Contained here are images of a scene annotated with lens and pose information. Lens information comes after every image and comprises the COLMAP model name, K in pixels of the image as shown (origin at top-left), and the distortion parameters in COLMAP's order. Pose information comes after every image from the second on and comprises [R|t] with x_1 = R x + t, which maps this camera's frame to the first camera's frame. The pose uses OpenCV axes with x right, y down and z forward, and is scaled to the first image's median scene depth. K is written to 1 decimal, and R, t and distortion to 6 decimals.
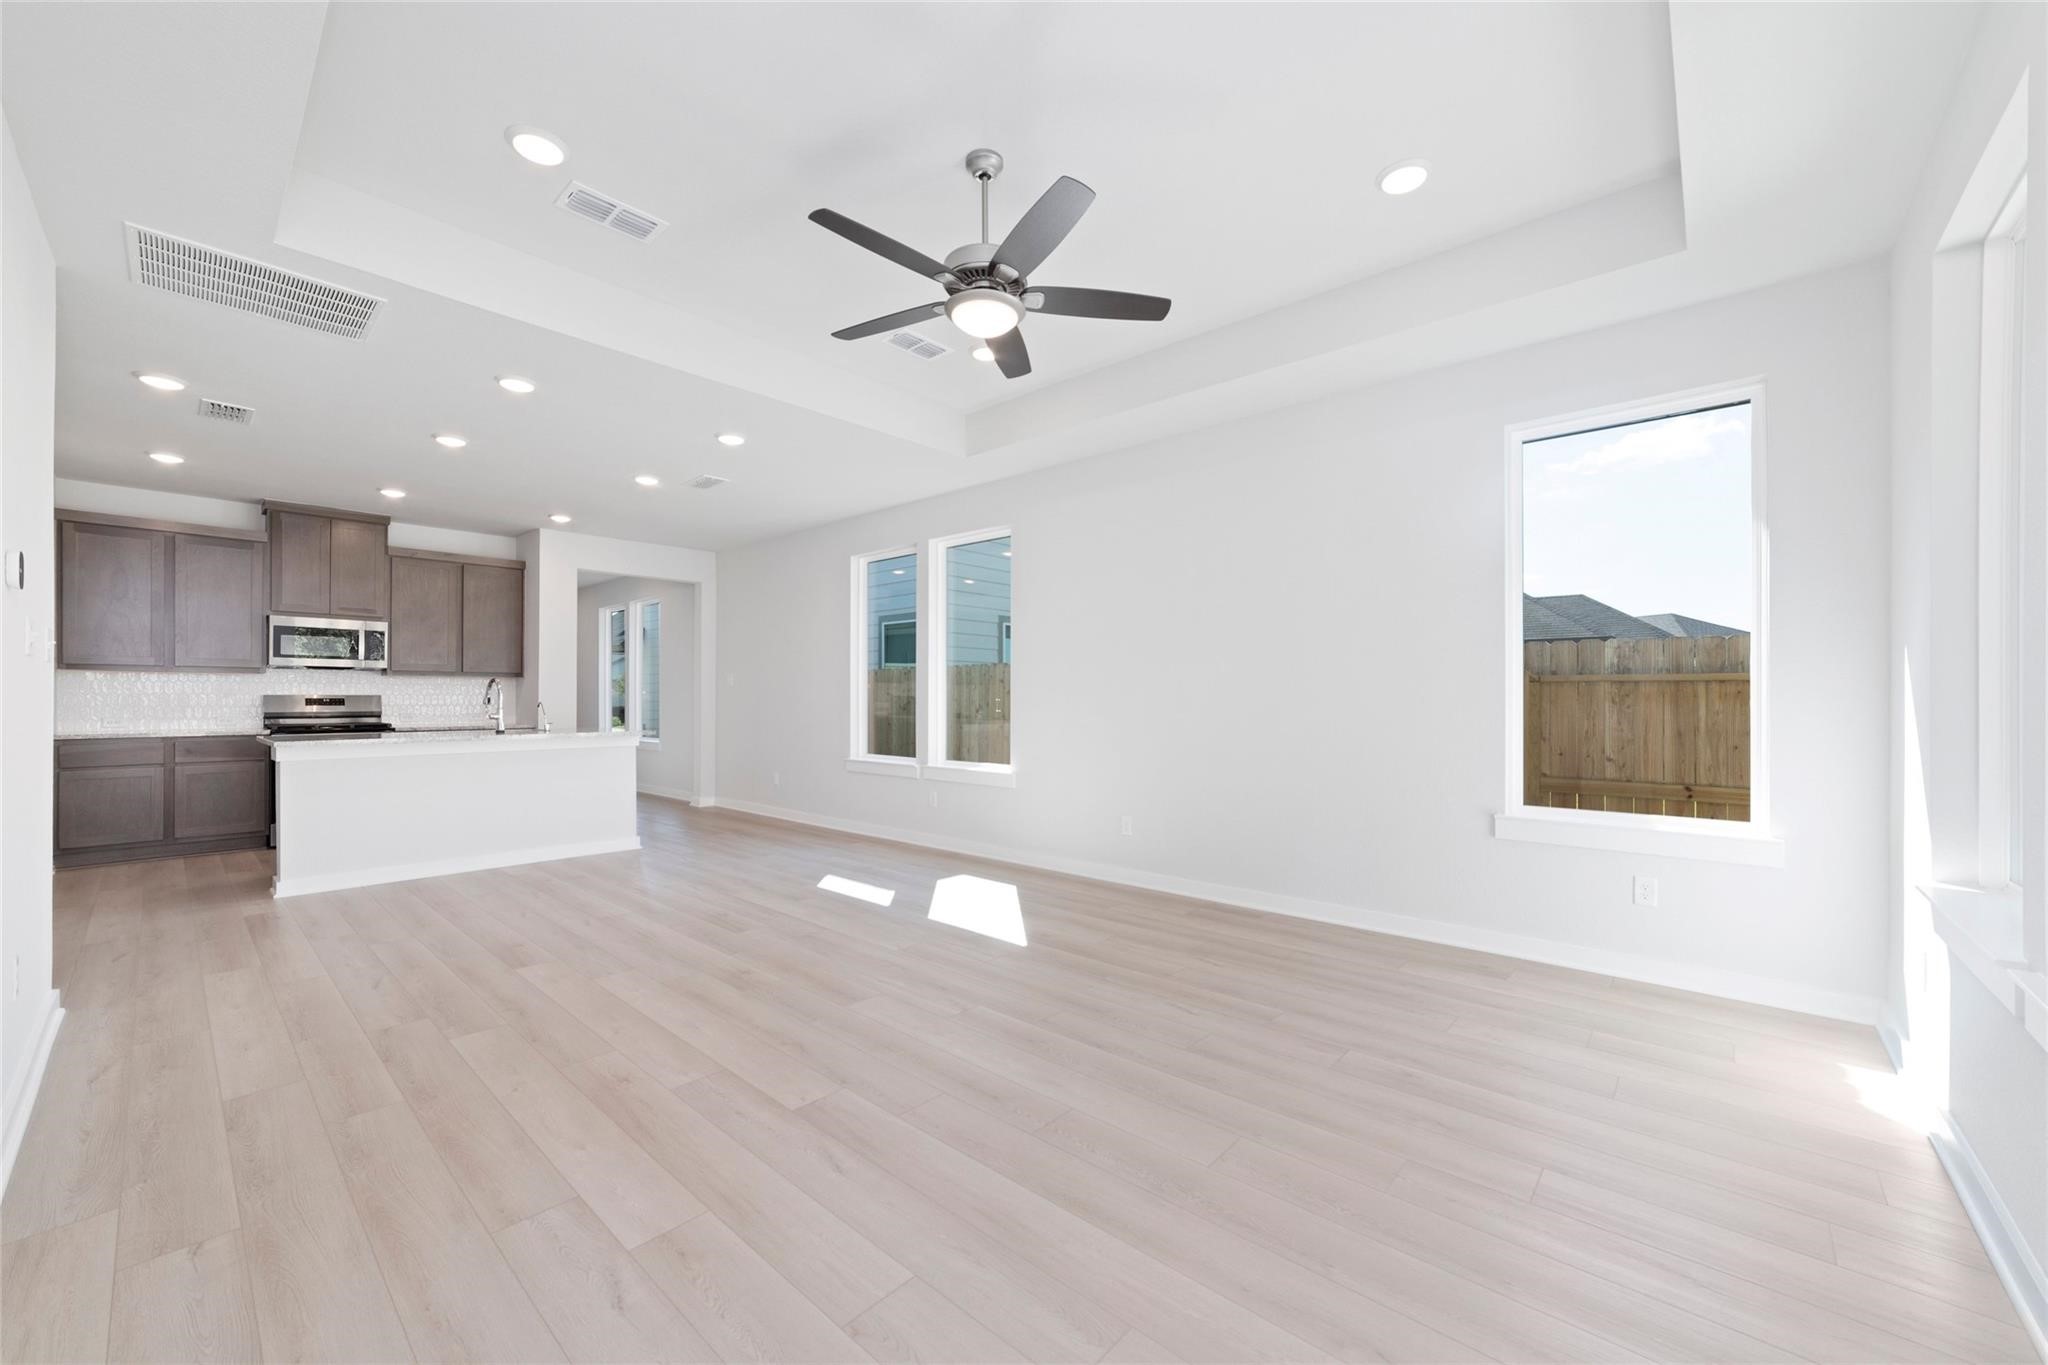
lens RADIAL K [[789.0, 0, 1023.1], [0, 789.0, 694.1], [0, 0, 1]] dist [-0.011704, 0.001214]
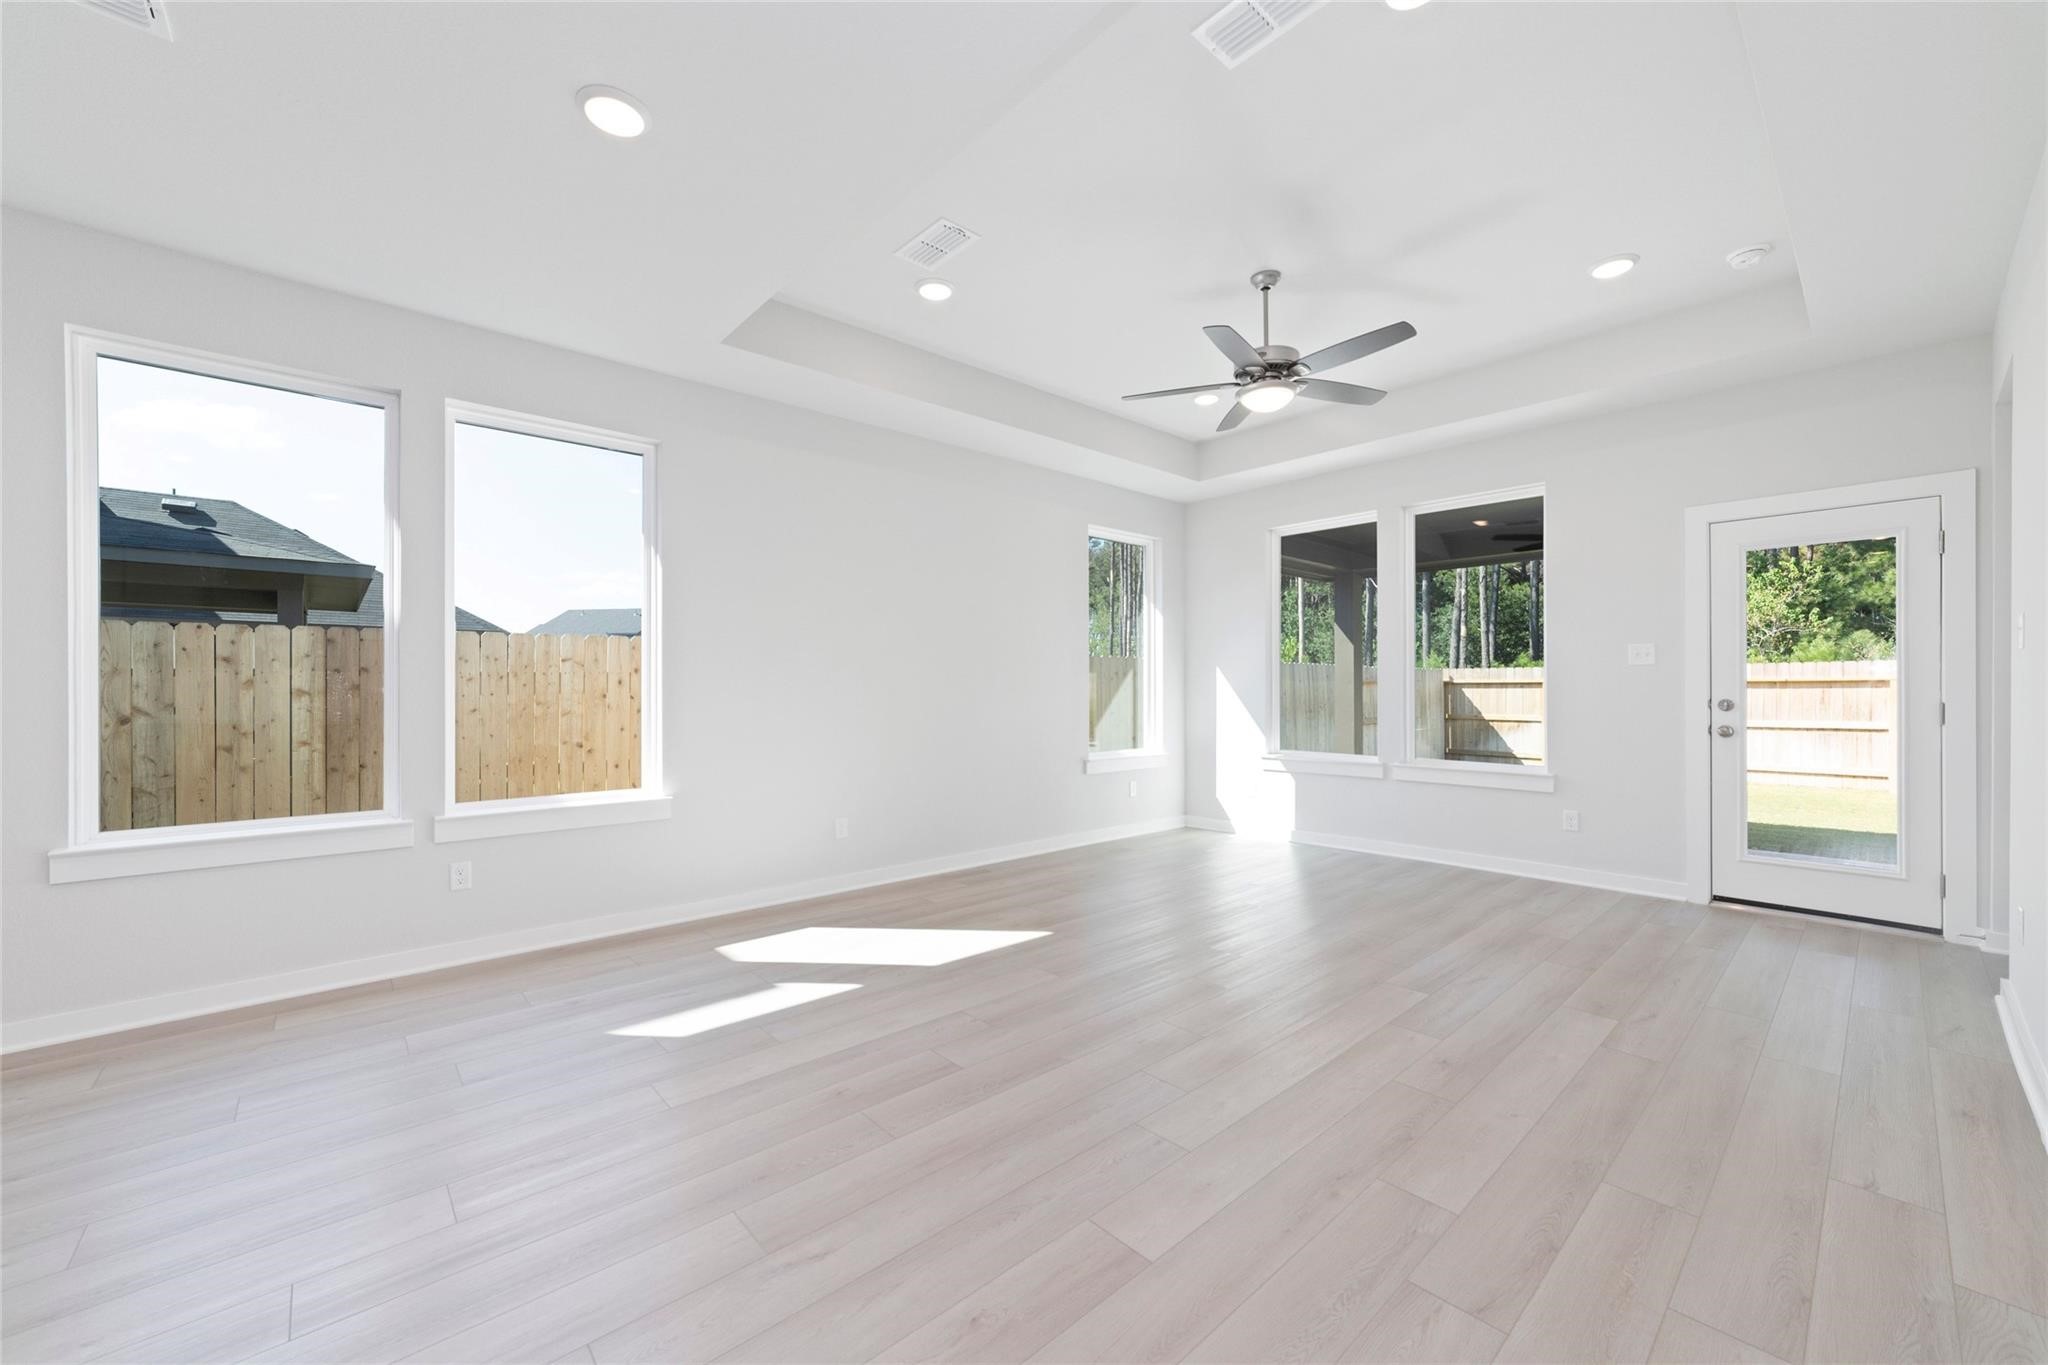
lens RADIAL K [[789.0, 0, 1025.6], [0, 789.0, 687.7], [0, 0, 1]] dist [-0.011704, 0.001214]
pose [[0.103951, 0.001305, 0.994582, -0.810056], [-0.002133, 0.999997, -0.001089, 0.003186], [-0.994580, -0.002008, 0.103953, 0.736937]]
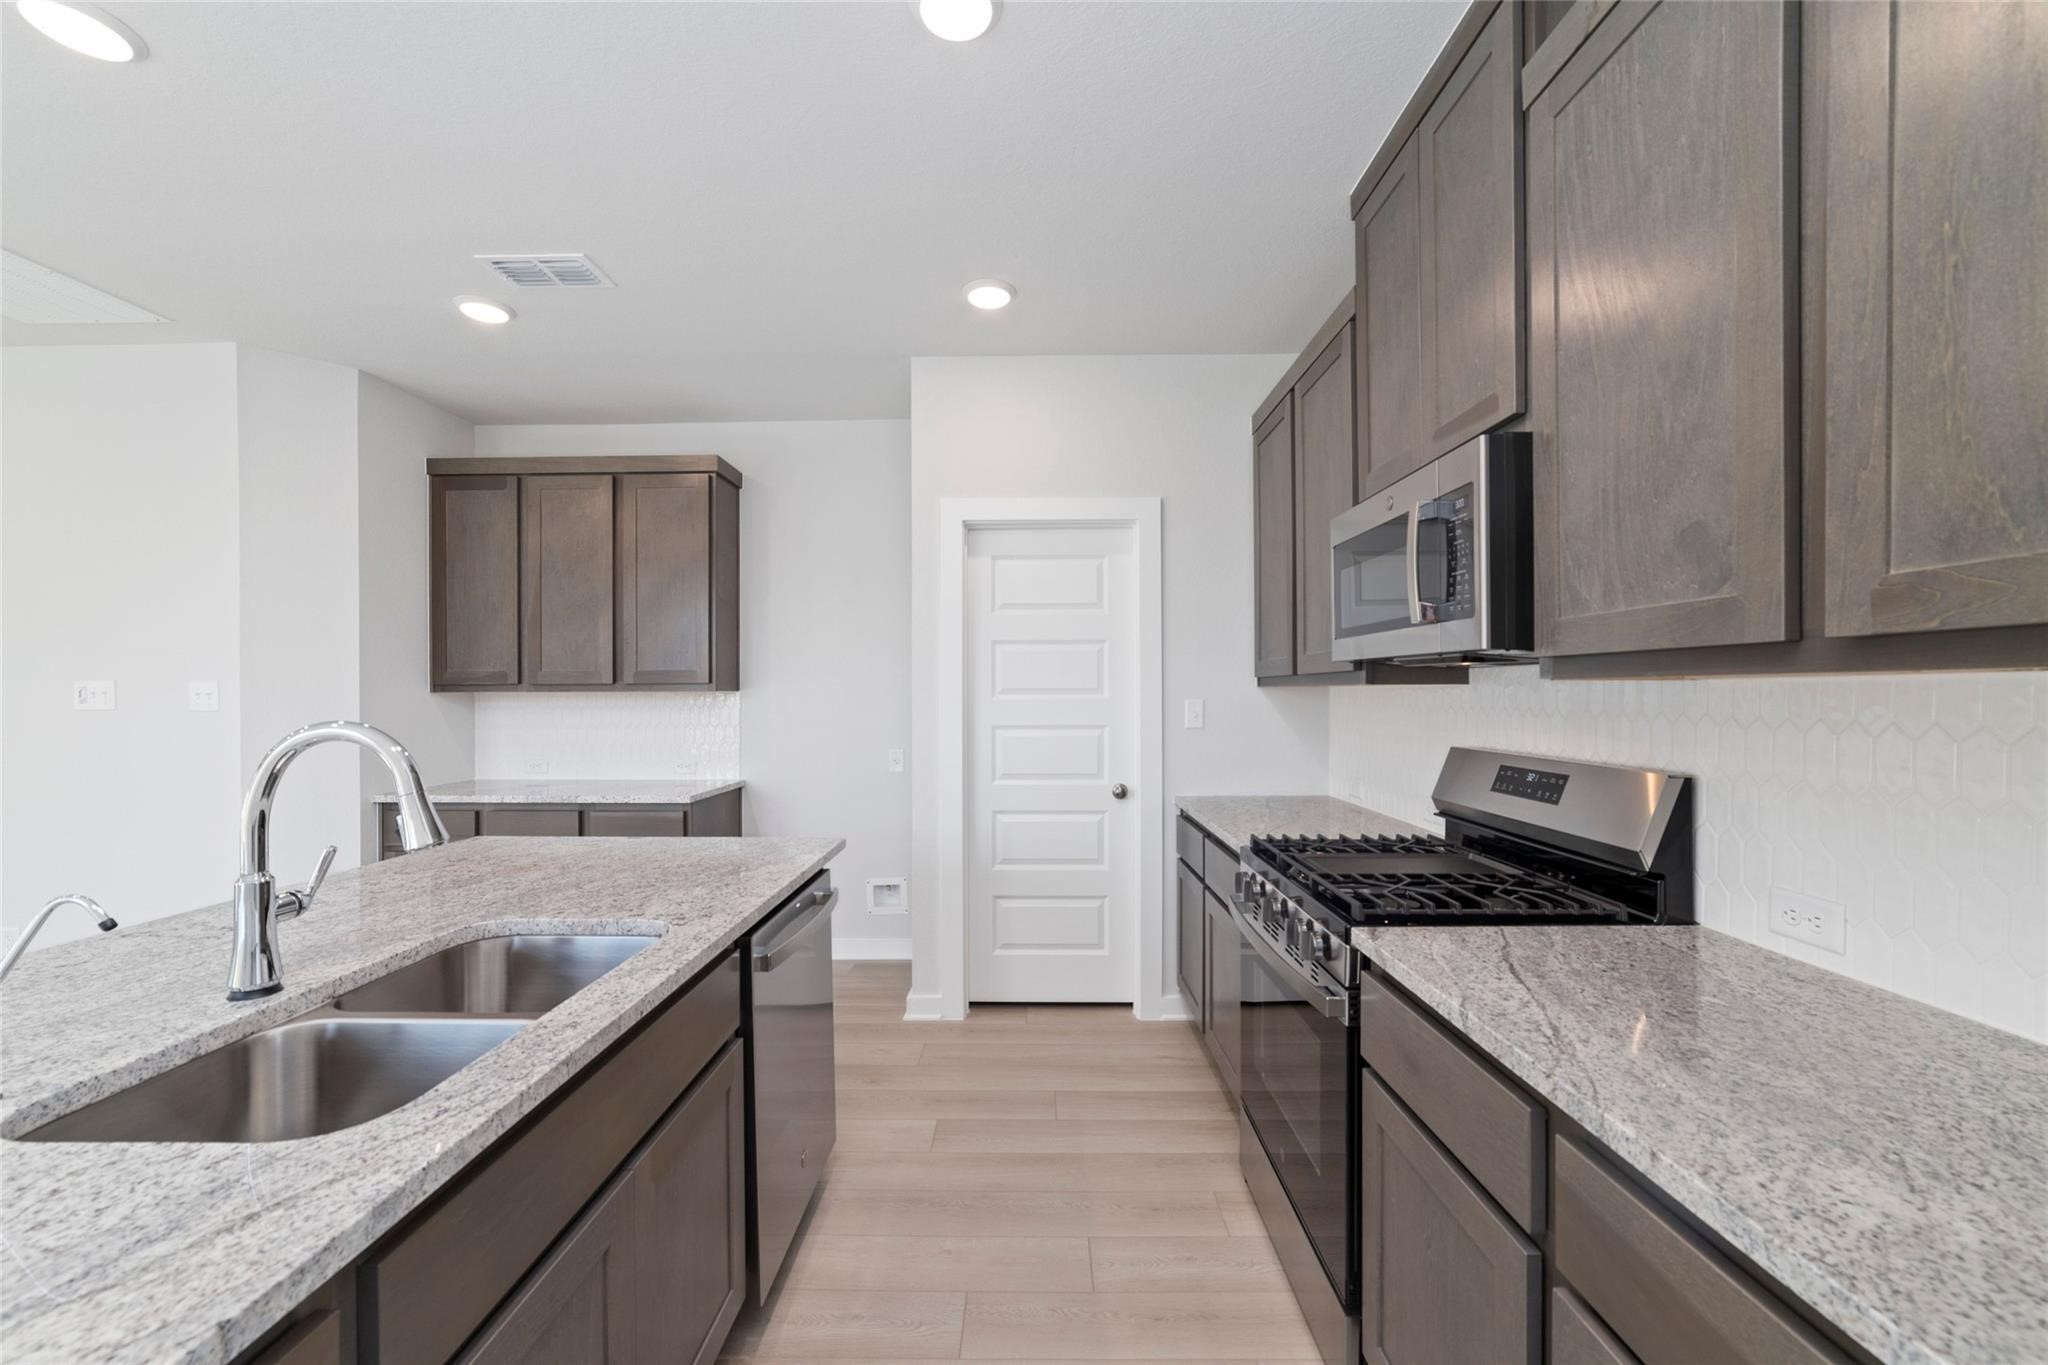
lens RADIAL K [[789.0, 0, 1032.1], [0, 789.0, 699.6], [0, 0, 1]] dist [-0.011704, 0.001214]
pose [[-0.760397, 0.007678, -0.649413, -0.830115], [0.006810, 0.999969, 0.003849, -0.030480], [0.649423, -0.001496, -0.760426, 1.550654]]
